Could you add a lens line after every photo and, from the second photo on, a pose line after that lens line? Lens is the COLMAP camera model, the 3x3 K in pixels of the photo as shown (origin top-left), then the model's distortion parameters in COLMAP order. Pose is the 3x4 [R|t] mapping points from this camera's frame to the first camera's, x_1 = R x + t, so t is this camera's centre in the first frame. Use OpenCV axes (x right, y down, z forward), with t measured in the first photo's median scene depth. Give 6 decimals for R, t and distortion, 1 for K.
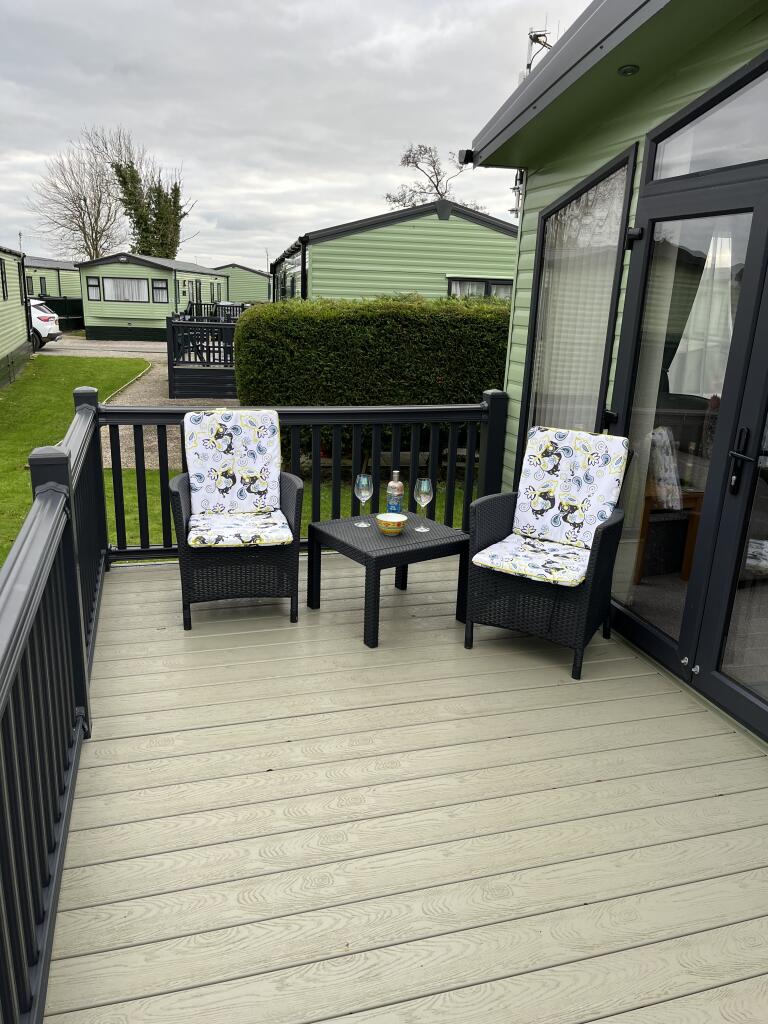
lens RADIAL K [[772.7, 0, 384.3], [0, 772.7, 506.2], [0, 0, 1]] dist [0.067589, -0.086811]
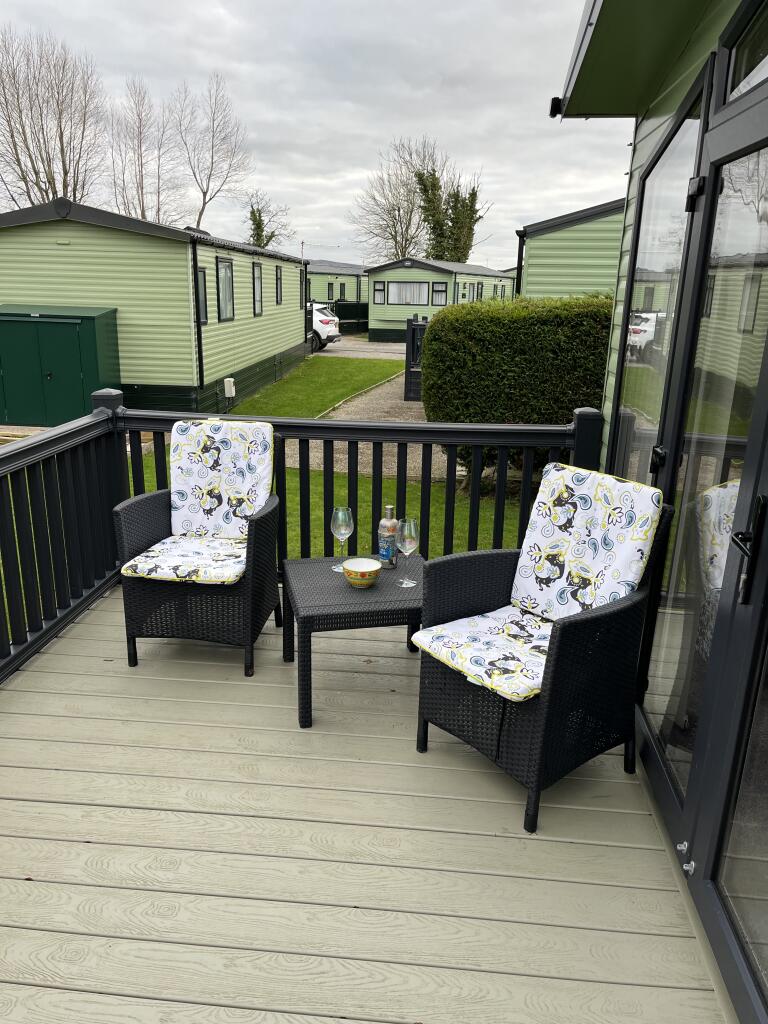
lens RADIAL K [[772.7, 0, 383.6], [0, 772.7, 509.5], [0, 0, 1]] dist [0.067589, -0.086811]
pose [[0.930041, 0.086684, -0.357084, 0.256354], [-0.086291, 0.996124, 0.017065, -0.047967], [0.357180, 0.014942, 0.933916, 0.217171]]
